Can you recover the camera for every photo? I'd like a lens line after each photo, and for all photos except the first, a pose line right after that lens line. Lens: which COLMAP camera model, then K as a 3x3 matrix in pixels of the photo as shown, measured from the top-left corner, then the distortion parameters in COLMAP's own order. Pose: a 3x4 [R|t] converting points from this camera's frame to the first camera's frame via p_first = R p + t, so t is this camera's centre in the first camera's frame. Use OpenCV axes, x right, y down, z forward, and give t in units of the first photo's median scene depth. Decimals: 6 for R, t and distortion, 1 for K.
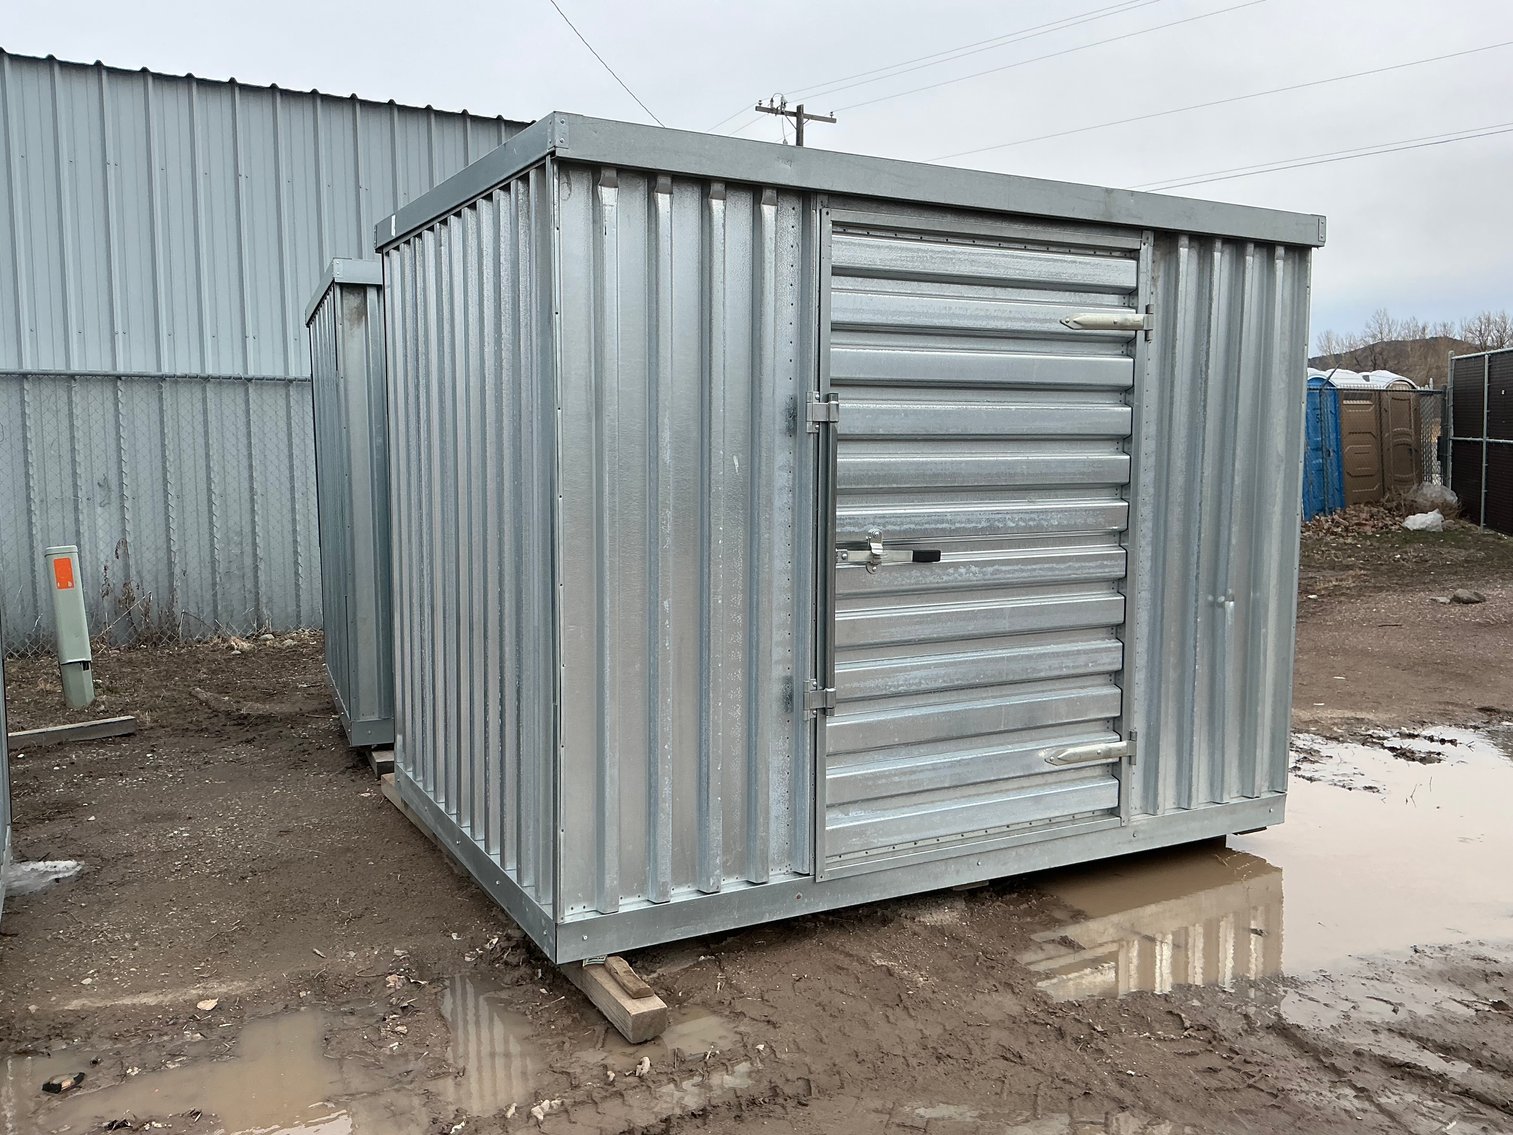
lens RADIAL K [[1257.6, 0, 756.5], [0, 1257.6, 567.5], [0, 0, 1]] dist [0.007051, -0.010823]
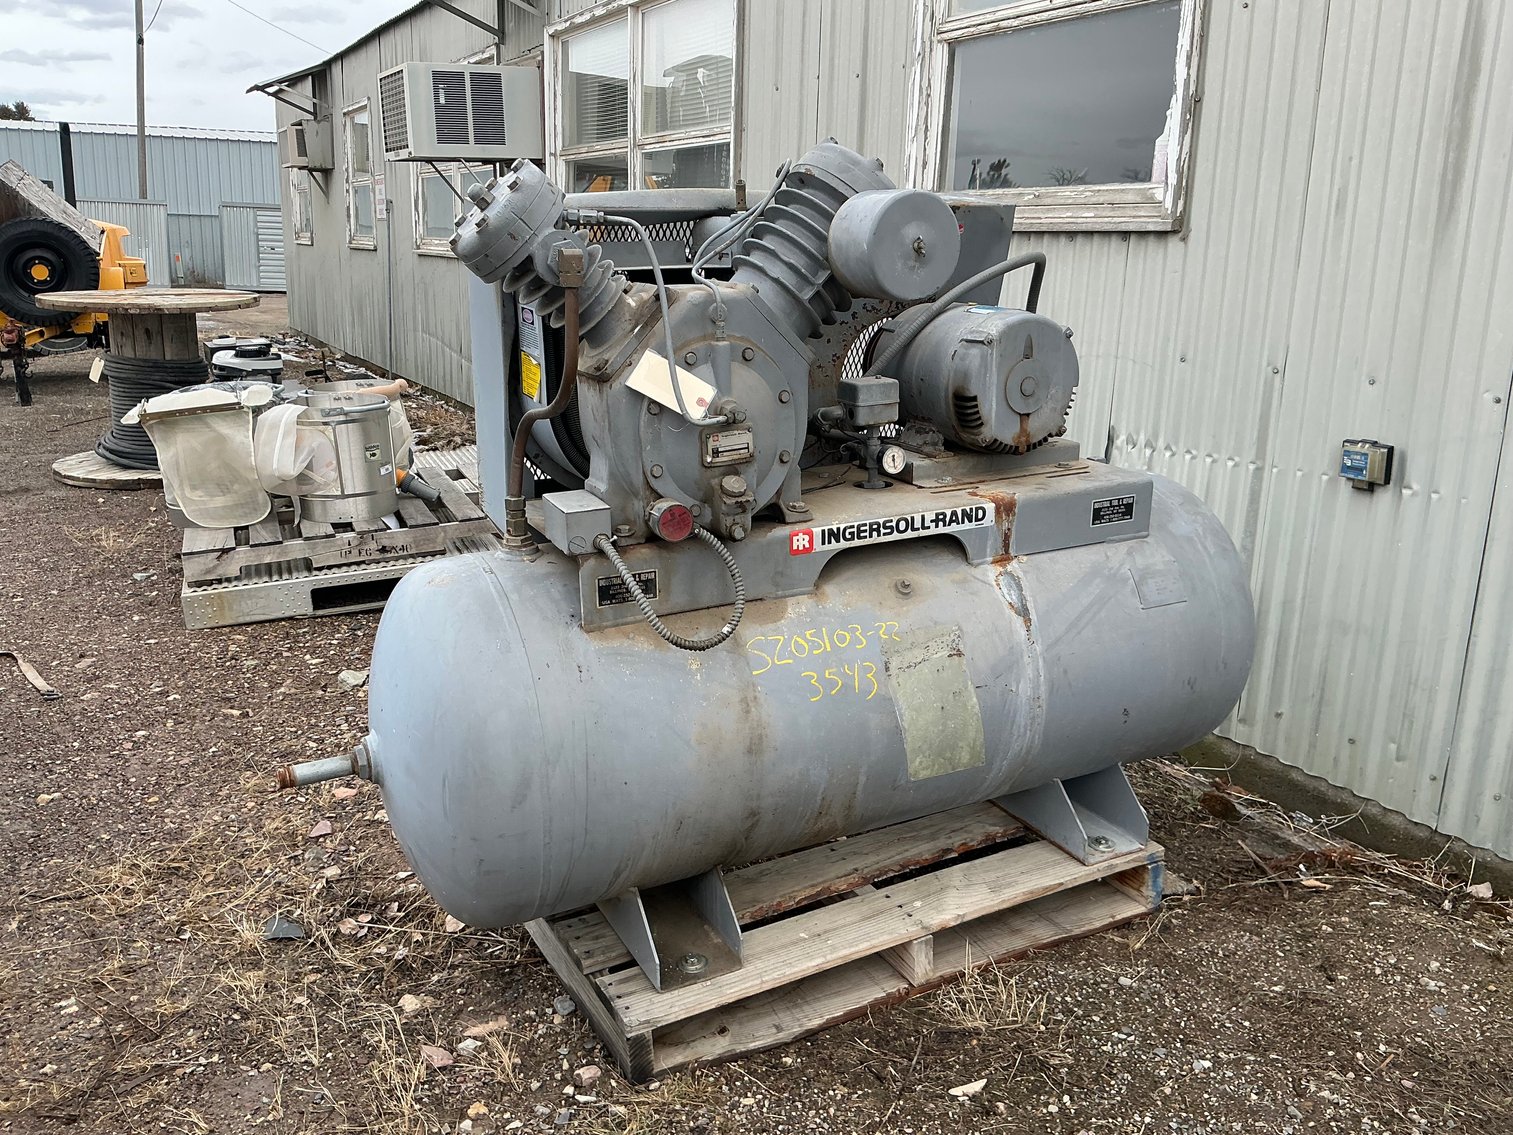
lens RADIAL K [[1257.6, 0, 756.5], [0, 1257.6, 567.5], [0, 0, 1]] dist [0.007051, -0.010823]
pose [[0.995261, 0.052675, -0.081737, 1.690055], [-0.039534, 0.987157, 0.154781, 0.268104], [0.088841, -0.150816, 0.984562, -2.981088]]
